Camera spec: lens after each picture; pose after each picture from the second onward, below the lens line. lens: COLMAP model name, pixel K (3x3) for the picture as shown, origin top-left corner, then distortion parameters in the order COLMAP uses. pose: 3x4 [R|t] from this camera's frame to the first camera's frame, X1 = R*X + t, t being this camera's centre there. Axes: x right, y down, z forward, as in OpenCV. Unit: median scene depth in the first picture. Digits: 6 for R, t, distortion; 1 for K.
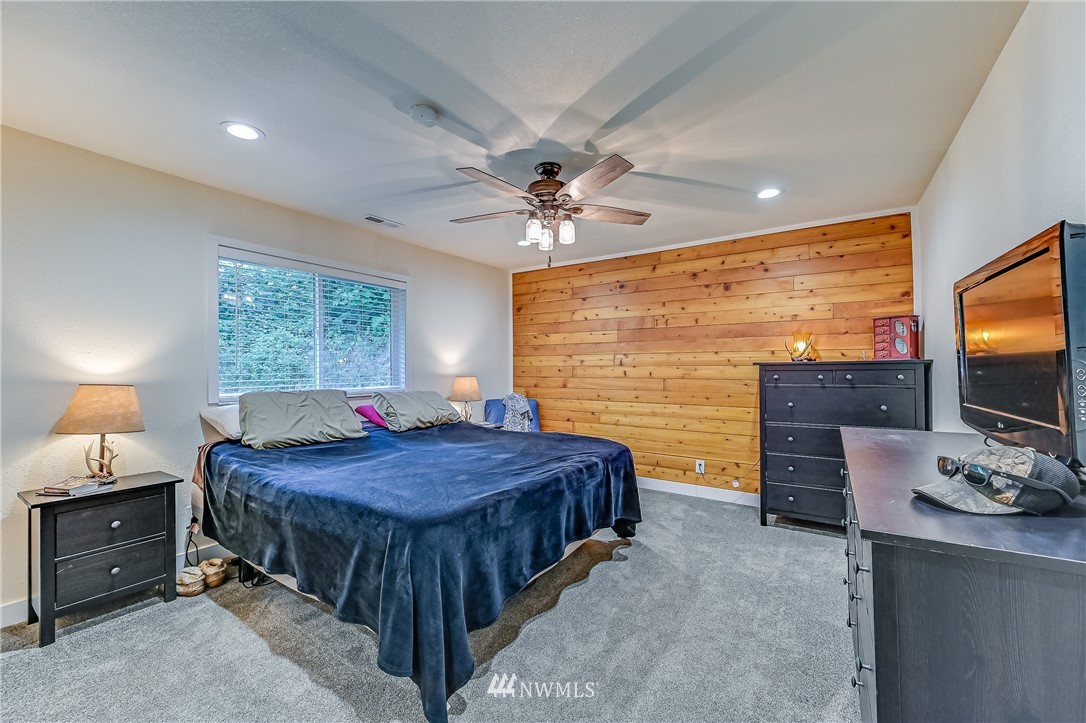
lens RADIAL K [[438.5, 0, 543.0], [0, 438.5, 361.5], [0, 0, 1]] dist [-0.010599, -0.000150]
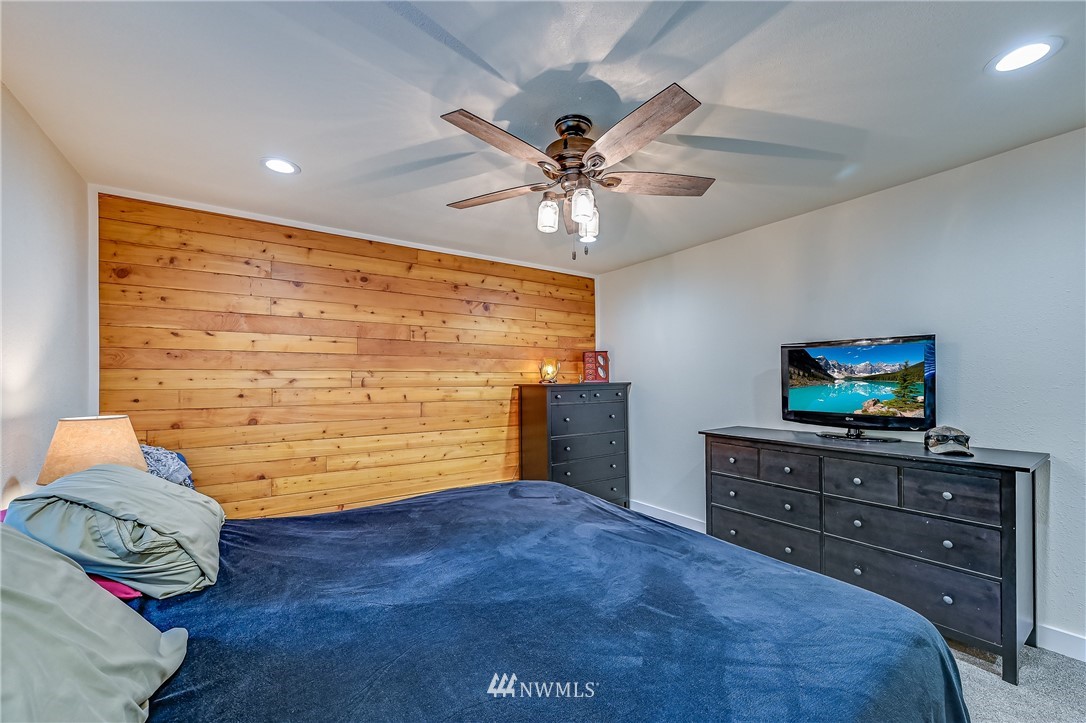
lens RADIAL K [[432.6, 0, 570.7], [0, 432.6, 377.6], [0, 0, 1]] dist [-0.009357, -0.000037]
pose [[0.344645, 0.009458, 0.938685, -0.400189], [-0.011194, 0.999920, -0.005966, -0.006271], [-0.938666, -0.008451, 0.344723, 0.447705]]
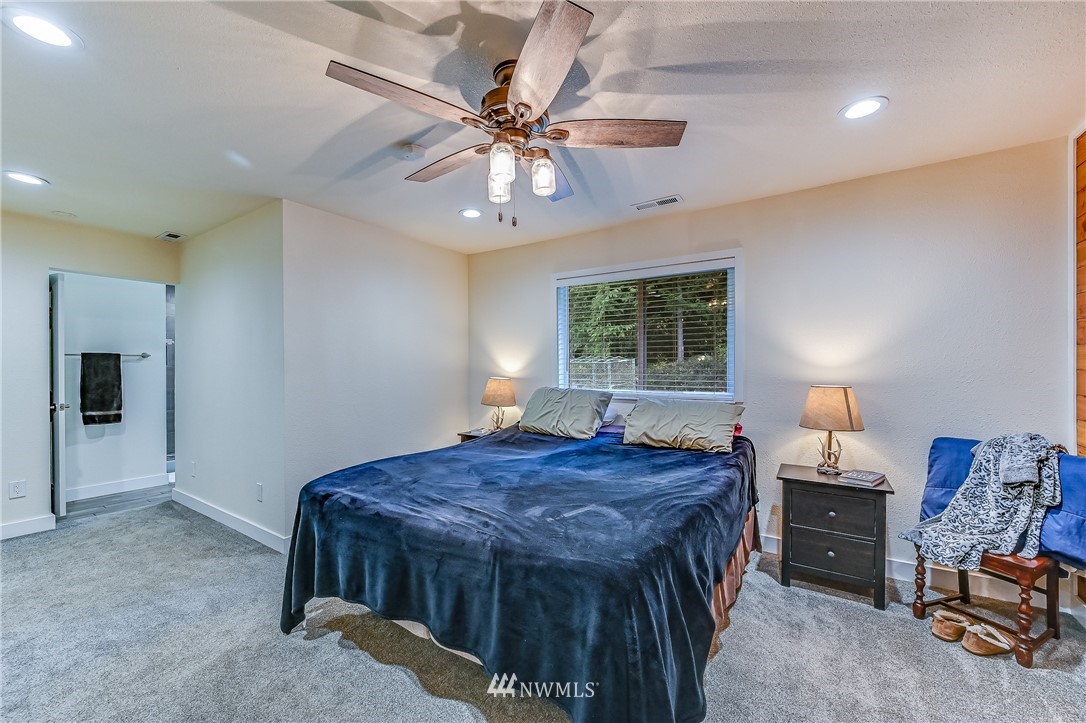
lens RADIAL K [[438.5, 0, 543.0], [0, 438.5, 361.5], [0, 0, 1]] dist [-0.010599, -0.000150]
pose [[-0.008589, -0.019824, -0.999767, 0.400788], [0.011076, 0.999740, -0.019919, 0.008044], [0.999902, -0.011244, -0.008367, 0.624230]]
